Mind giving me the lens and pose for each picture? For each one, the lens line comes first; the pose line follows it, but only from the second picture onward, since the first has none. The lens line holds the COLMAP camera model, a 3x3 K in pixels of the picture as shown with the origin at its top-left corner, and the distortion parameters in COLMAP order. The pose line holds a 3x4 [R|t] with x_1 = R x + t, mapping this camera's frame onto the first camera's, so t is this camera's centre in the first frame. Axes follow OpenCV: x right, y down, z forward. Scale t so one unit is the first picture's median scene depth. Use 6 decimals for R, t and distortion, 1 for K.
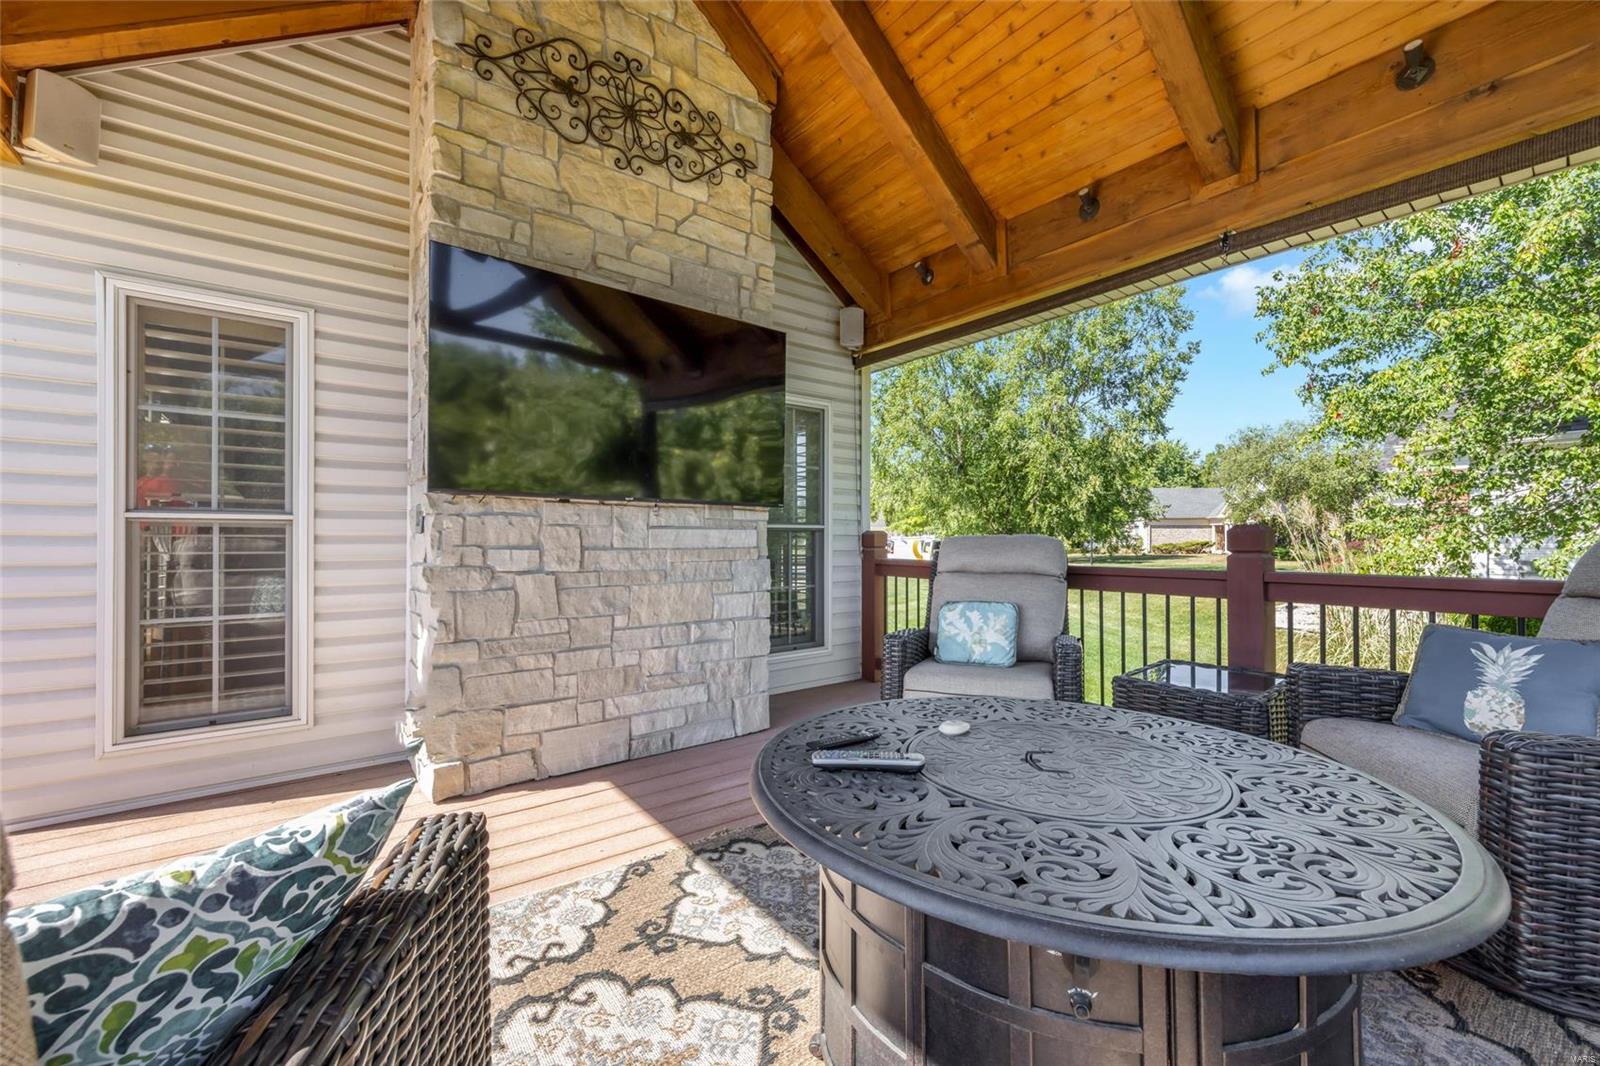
lens RADIAL K [[629.2, 0, 800.0], [0, 629.2, 533.0], [0, 0, 1]] dist [0.000425, -0.000054]
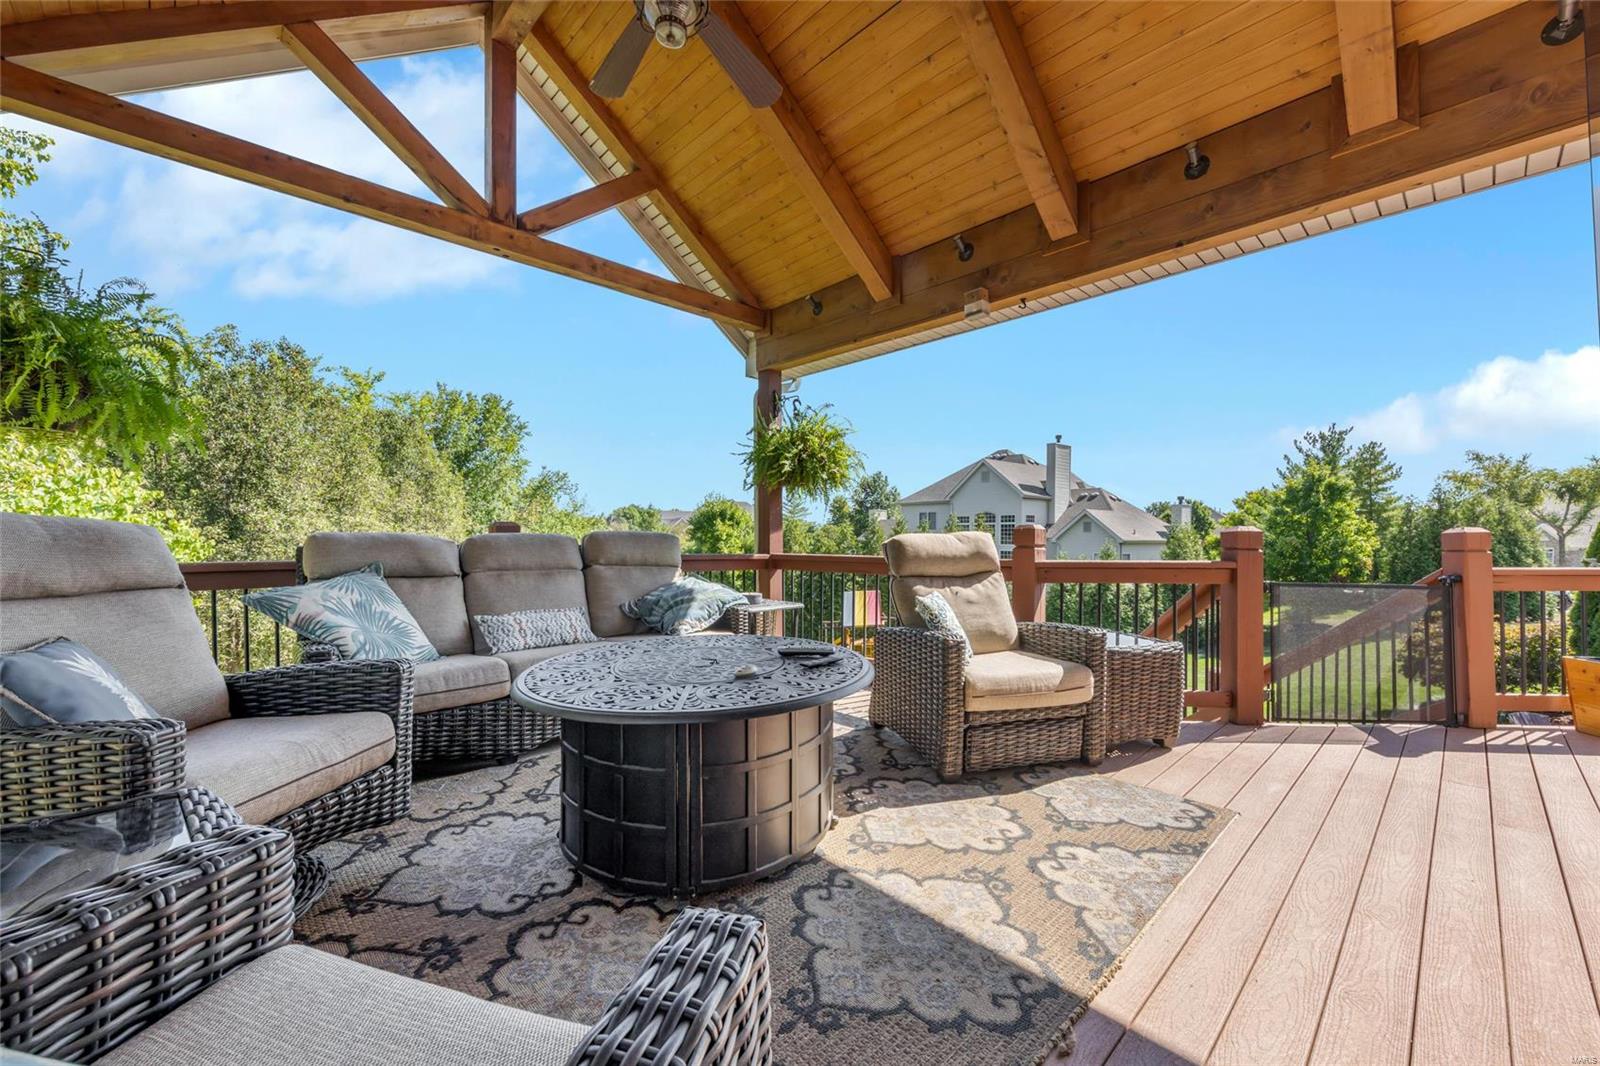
lens RADIAL K [[629.2, 0, 800.0], [0, 629.2, 533.0], [0, 0, 1]] dist [0.000425, -0.000054]
pose [[-0.994167, -0.010806, -0.107311, 0.232967], [-0.008540, 0.999731, -0.021554, 0.003452], [0.107515, -0.020512, -0.993992, 1.867491]]
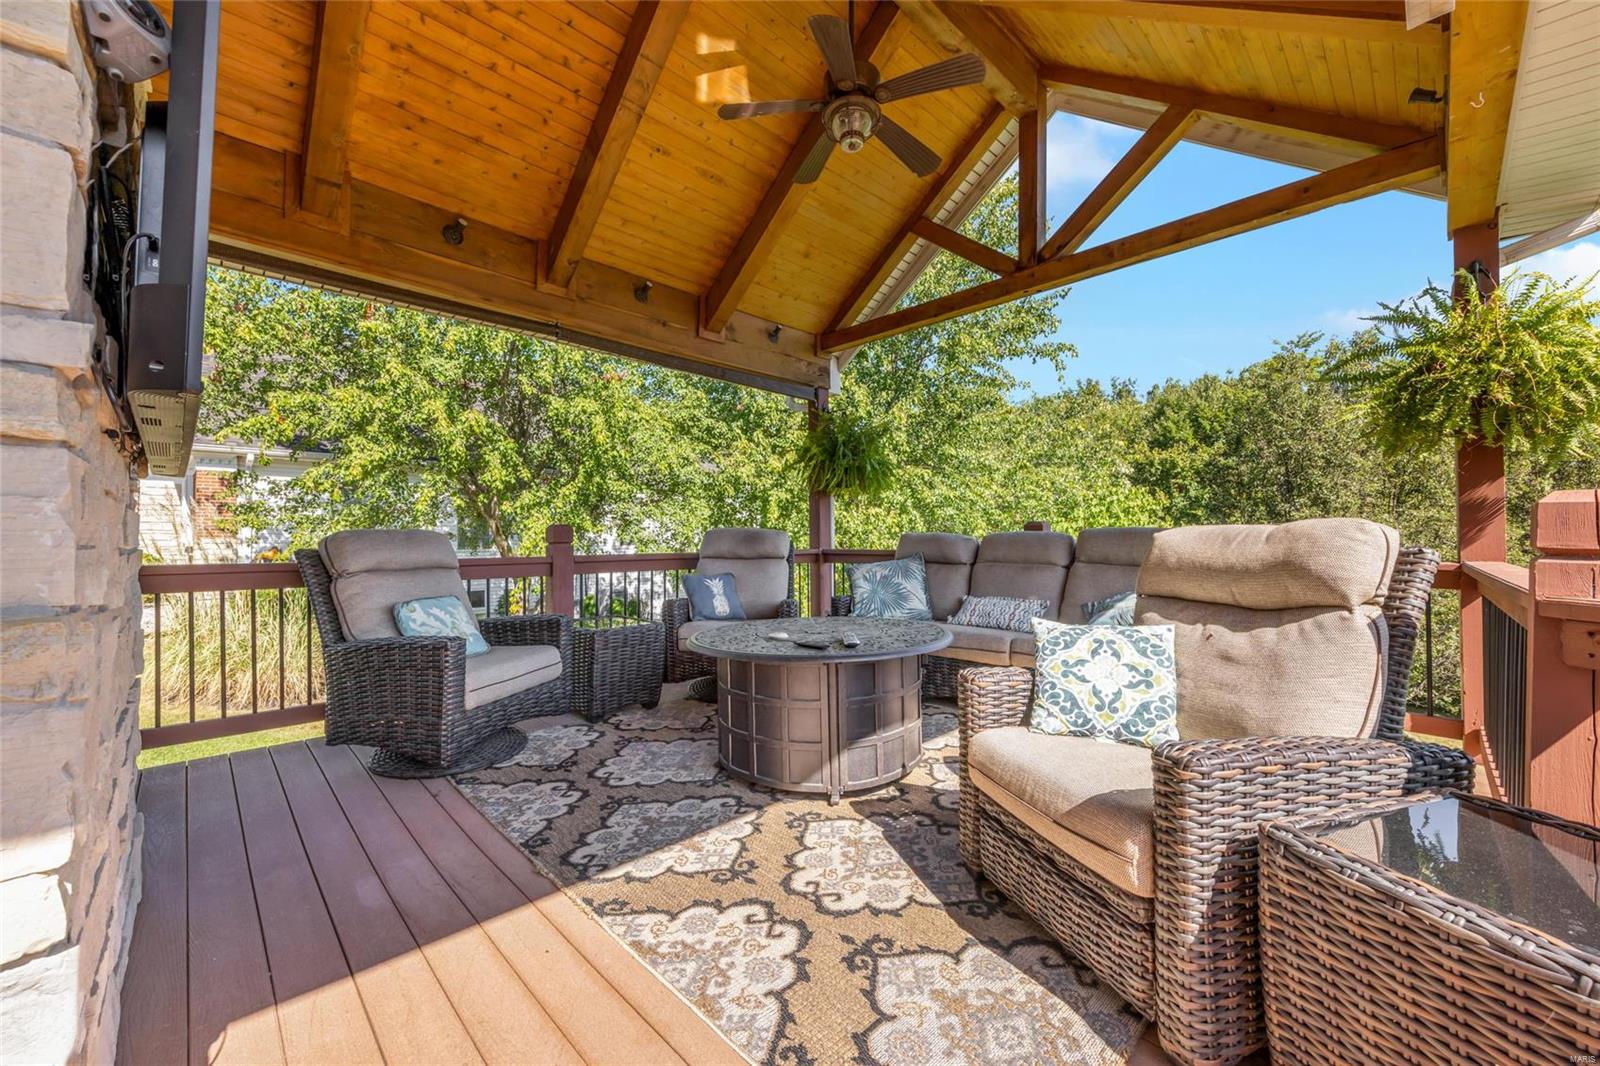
lens RADIAL K [[629.2, 0, 800.0], [0, 629.2, 533.0], [0, 0, 1]] dist [0.000425, -0.000054]
pose [[-0.121638, -0.004137, 0.992566, -1.231869], [-0.023277, 0.999728, 0.001314, -0.010755], [-0.992302, -0.022944, -0.121702, 0.889253]]
